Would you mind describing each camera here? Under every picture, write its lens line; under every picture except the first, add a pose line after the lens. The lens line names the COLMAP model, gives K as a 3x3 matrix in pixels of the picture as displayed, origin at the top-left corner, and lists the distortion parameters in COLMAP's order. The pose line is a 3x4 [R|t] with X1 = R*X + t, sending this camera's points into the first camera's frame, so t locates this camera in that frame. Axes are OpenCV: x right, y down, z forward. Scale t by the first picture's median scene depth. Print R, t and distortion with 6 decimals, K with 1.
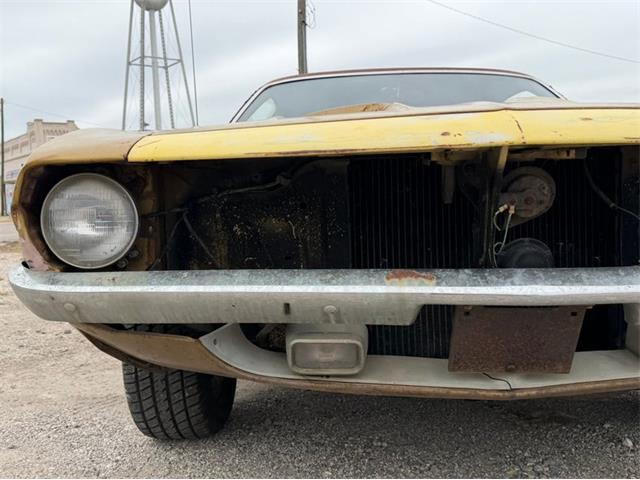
lens RADIAL K [[643.1, 0, 331.3], [0, 643.1, 231.7], [0, 0, 1]] dist [0.156710, -0.356944]
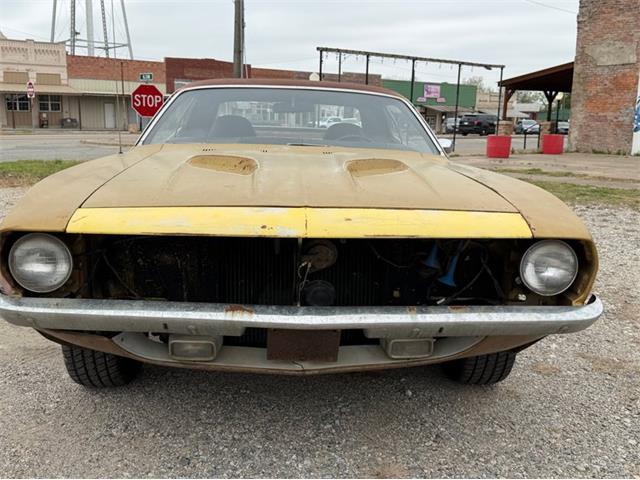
lens RADIAL K [[643.1, 0, 331.3], [0, 643.1, 231.7], [0, 0, 1]] dist [0.156710, -0.356944]
pose [[0.994826, 0.034272, 0.095642, 0.172395], [-0.045491, 0.992005, 0.117712, -0.311170], [-0.090843, -0.121454, 0.988431, -0.613343]]
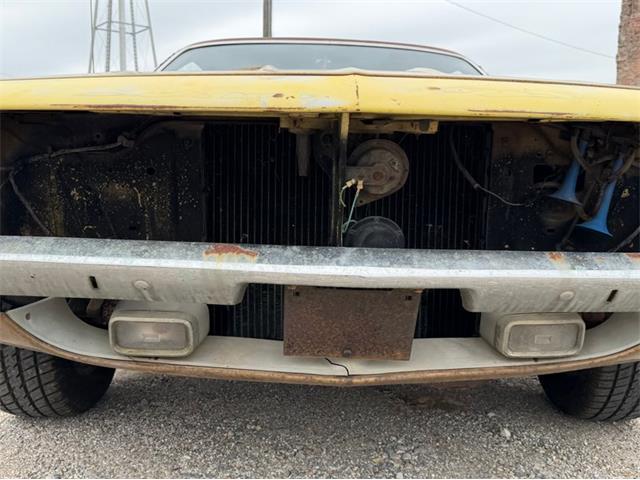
lens RADIAL K [[641.6, 0, 334.3], [0, 641.6, 240.6], [0, 0, 1]] dist [0.153775, -0.346752]
pose [[0.997610, 0.040539, 0.055950, 0.191789], [-0.042998, 0.998129, 0.043480, 0.007296], [-0.054082, -0.045782, 0.997486, 0.079387]]
